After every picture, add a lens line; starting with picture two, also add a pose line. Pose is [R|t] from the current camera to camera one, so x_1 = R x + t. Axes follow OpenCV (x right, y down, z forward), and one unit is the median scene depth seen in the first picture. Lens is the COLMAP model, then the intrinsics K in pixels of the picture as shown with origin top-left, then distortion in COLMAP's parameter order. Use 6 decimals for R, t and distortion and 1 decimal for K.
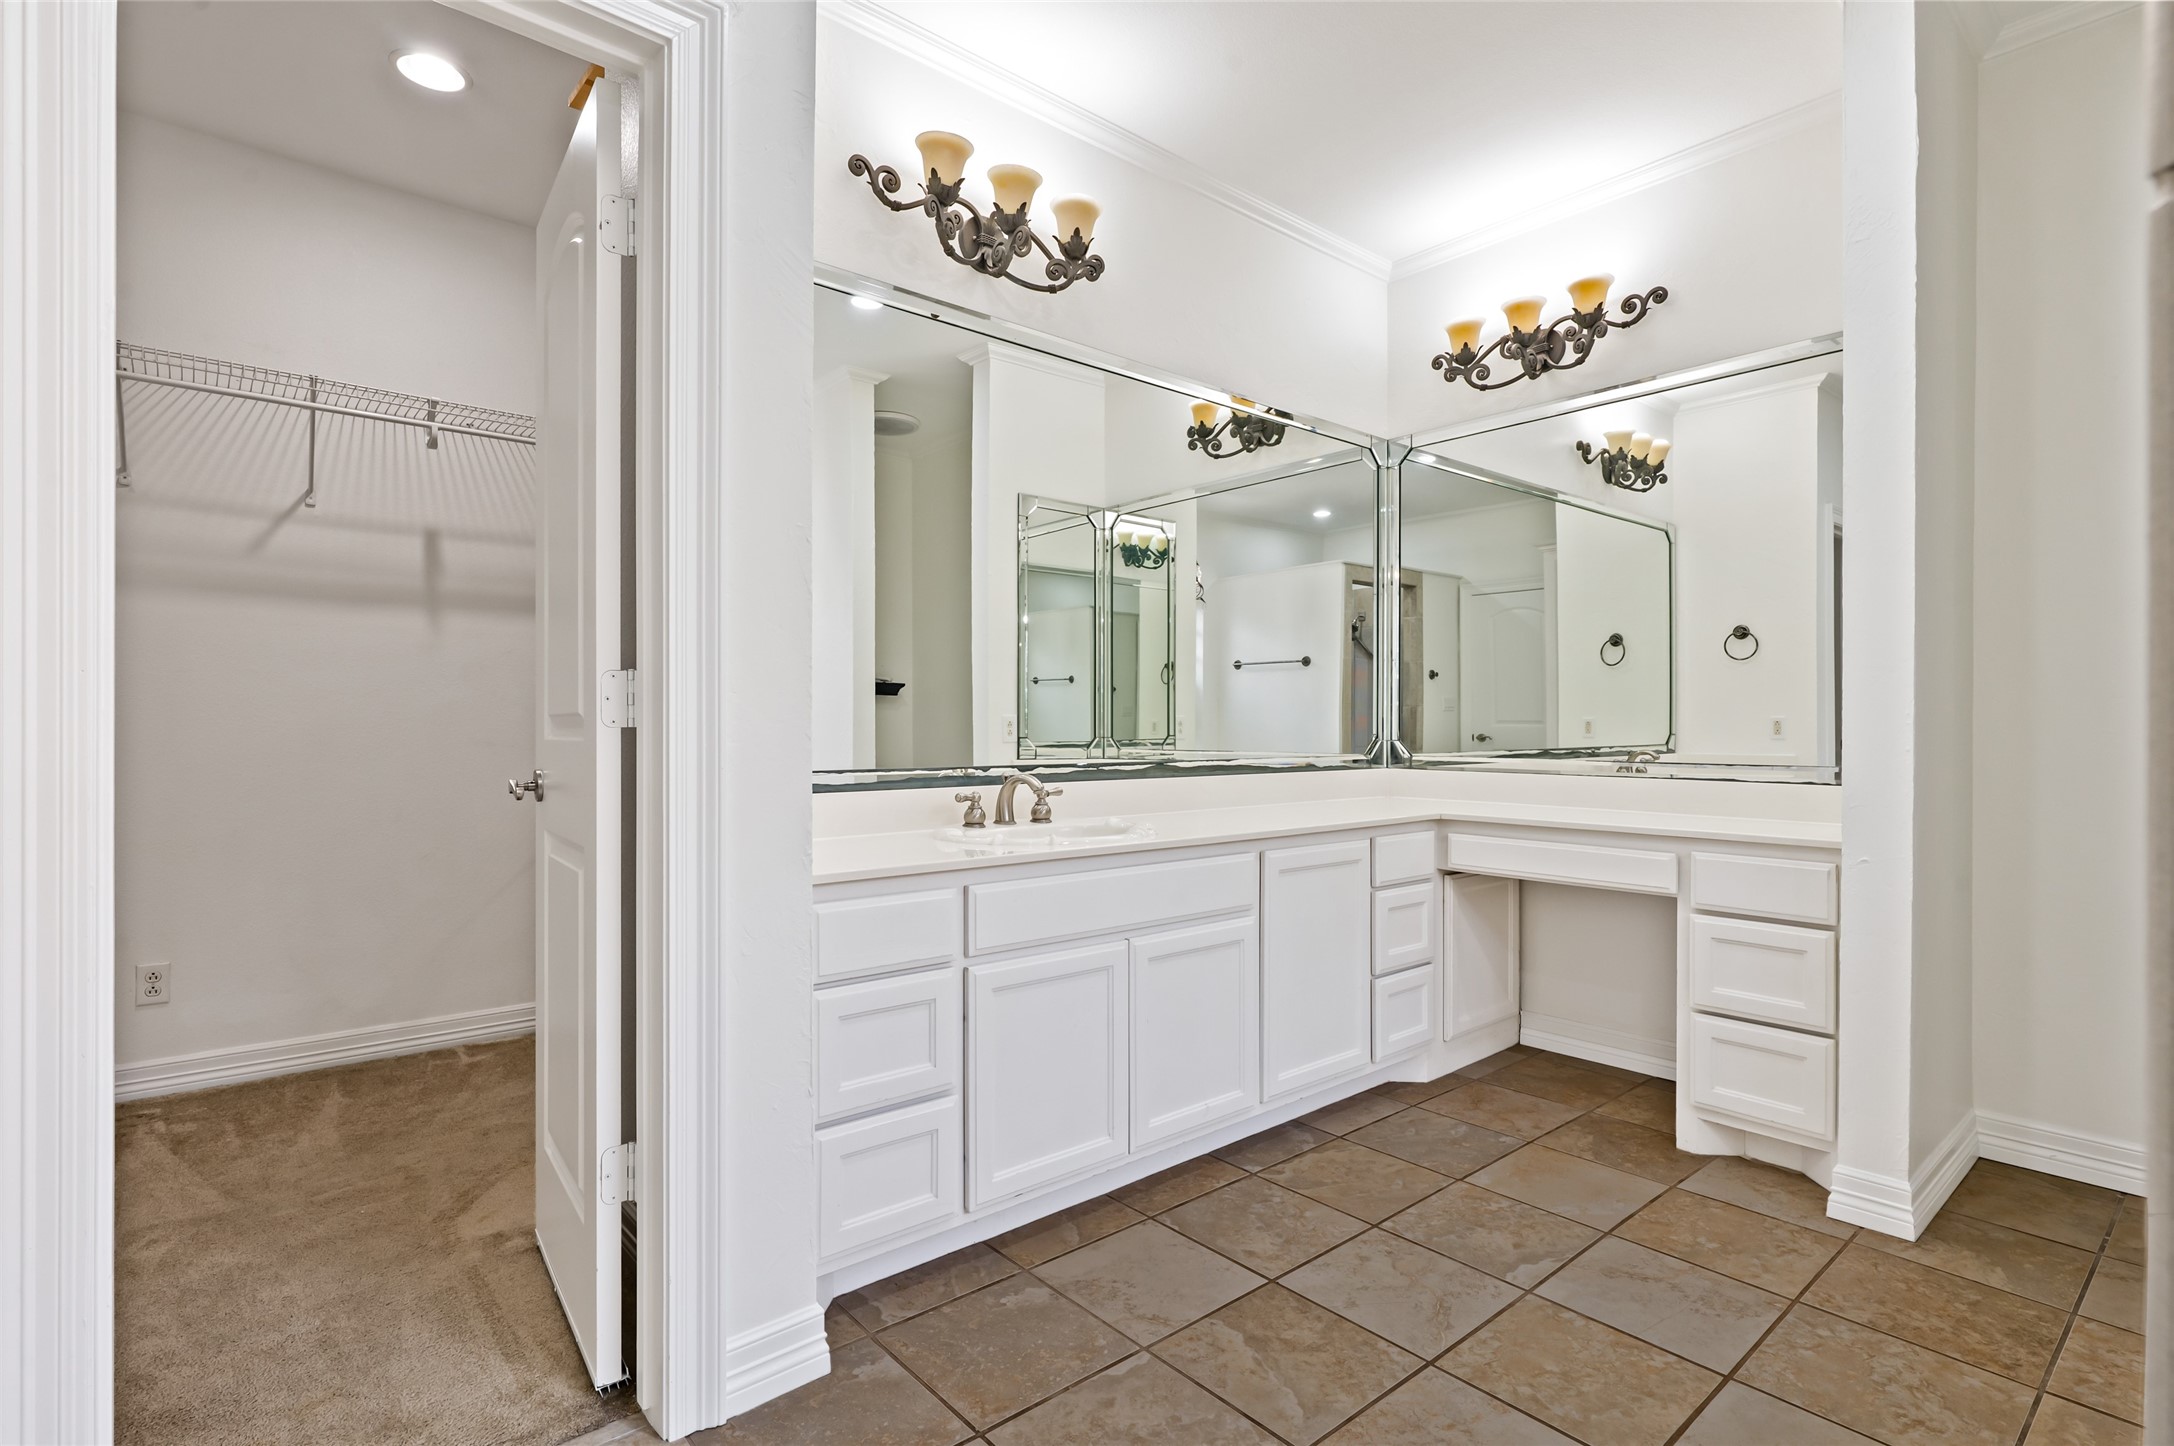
lens RADIAL K [[1043.4, 0, 1087.0], [0, 1043.4, 725.8], [0, 0, 1]] dist [-0.000144, -0.000110]
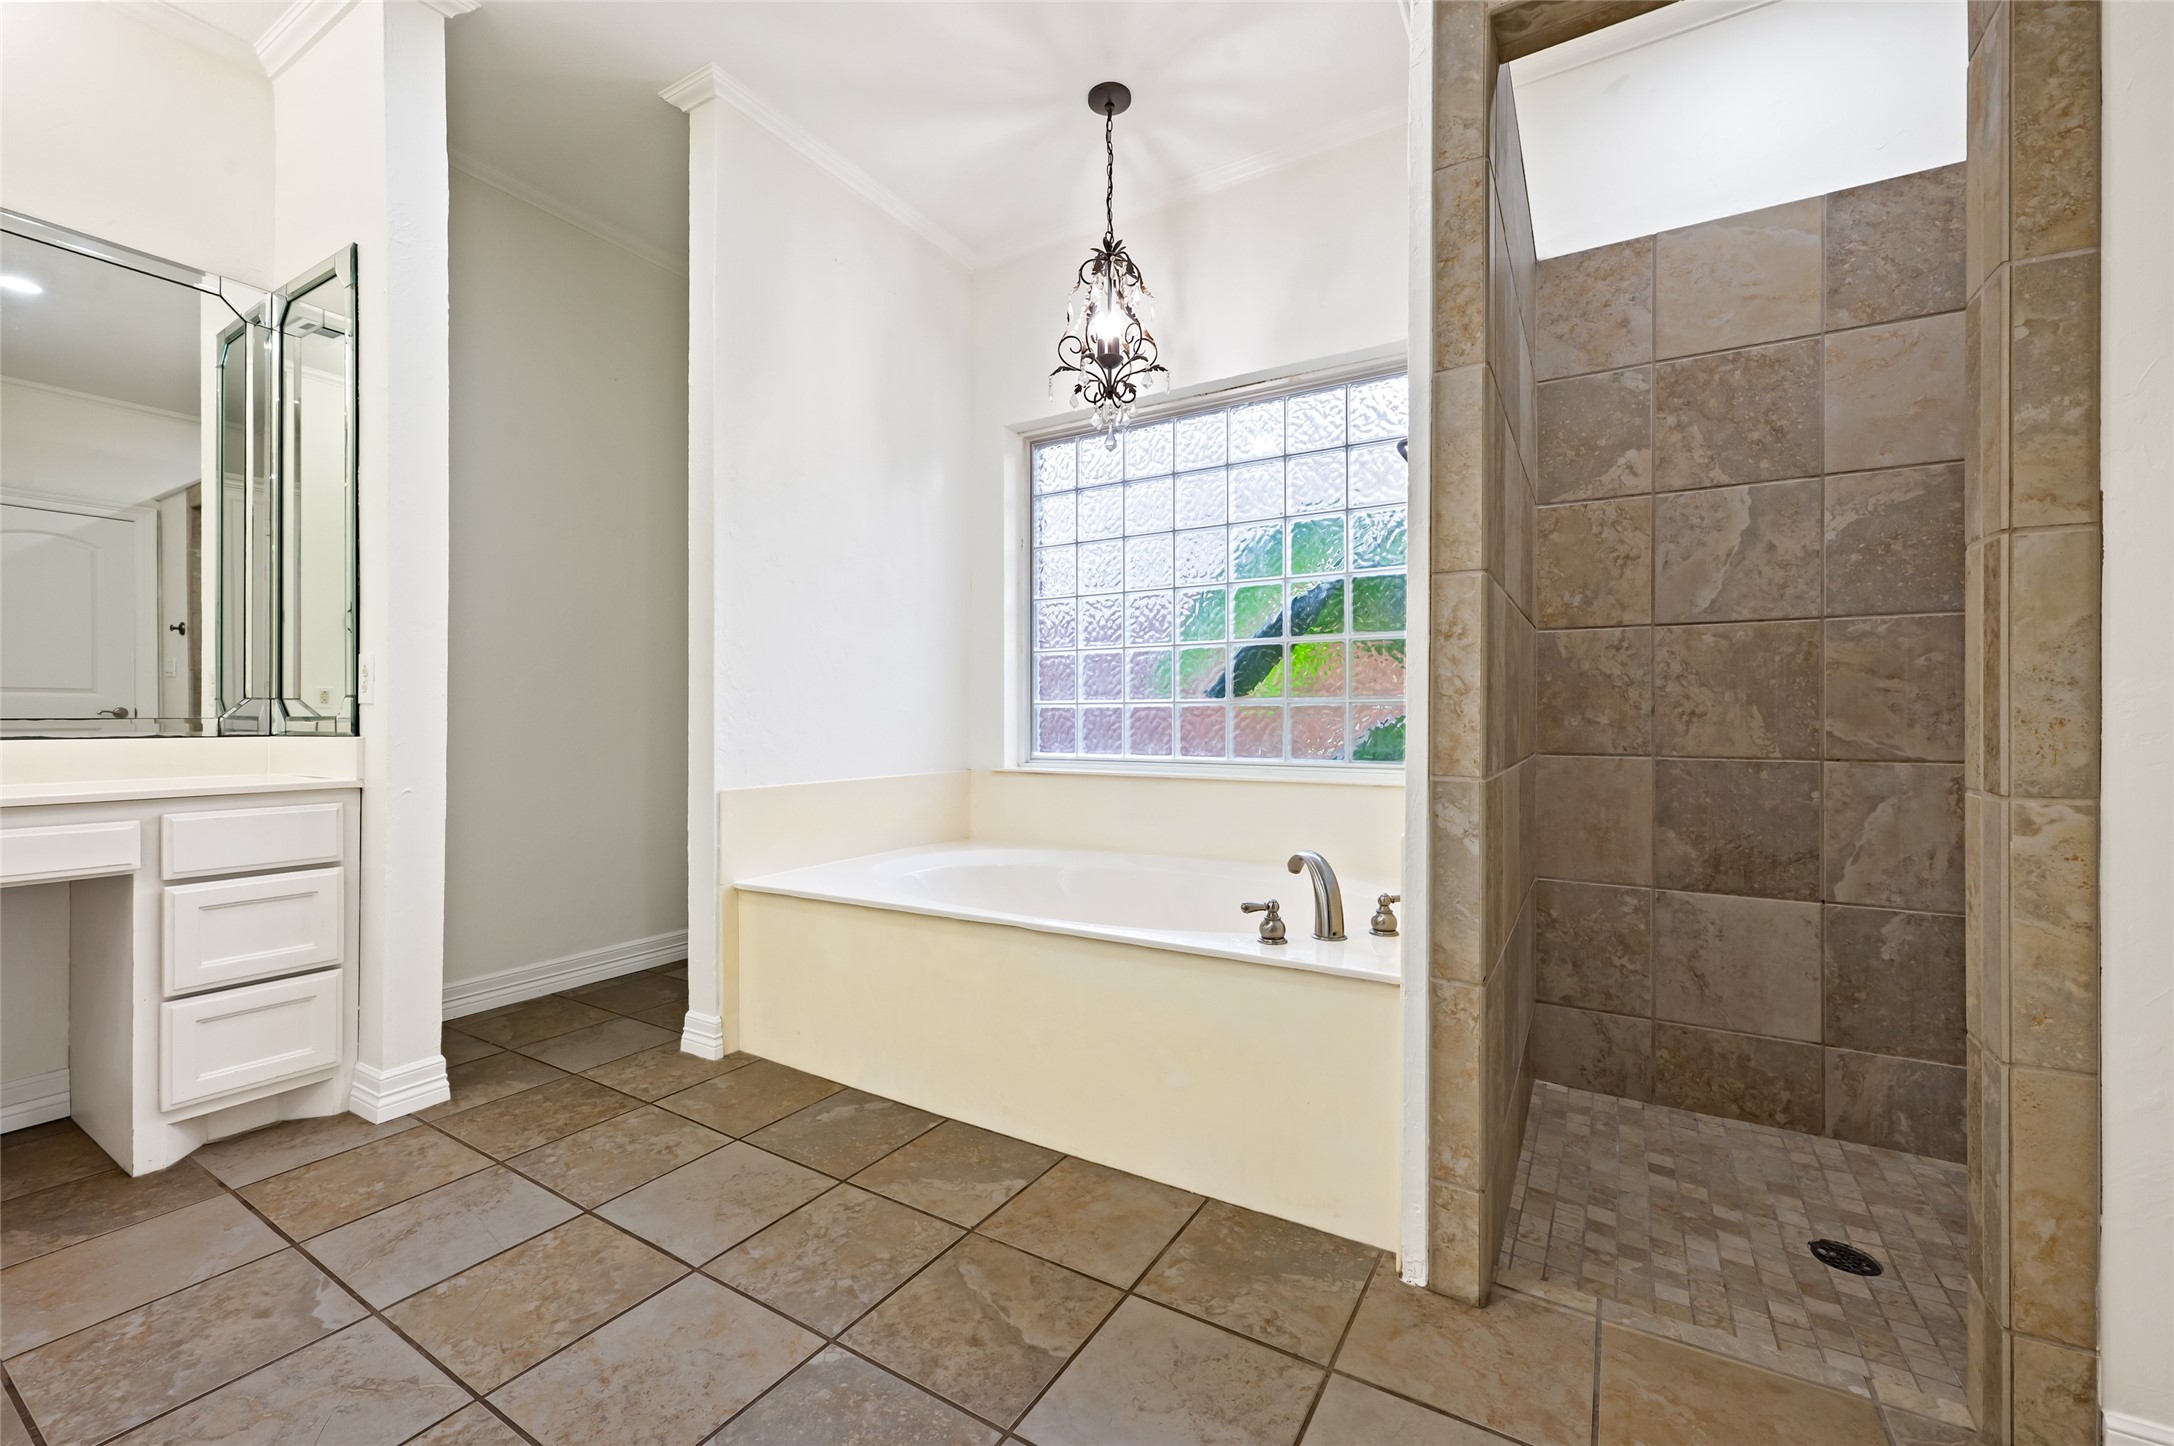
lens RADIAL K [[876.8, 0, 1093.5], [0, 876.8, 716.7], [0, 0, 1]] dist [-0.001824, -0.000275]
pose [[-0.320425, -0.005180, 0.947260, -0.396456], [-0.003927, 0.999984, 0.004140, 0.040371], [-0.947266, -0.002394, -0.320440, 0.595999]]
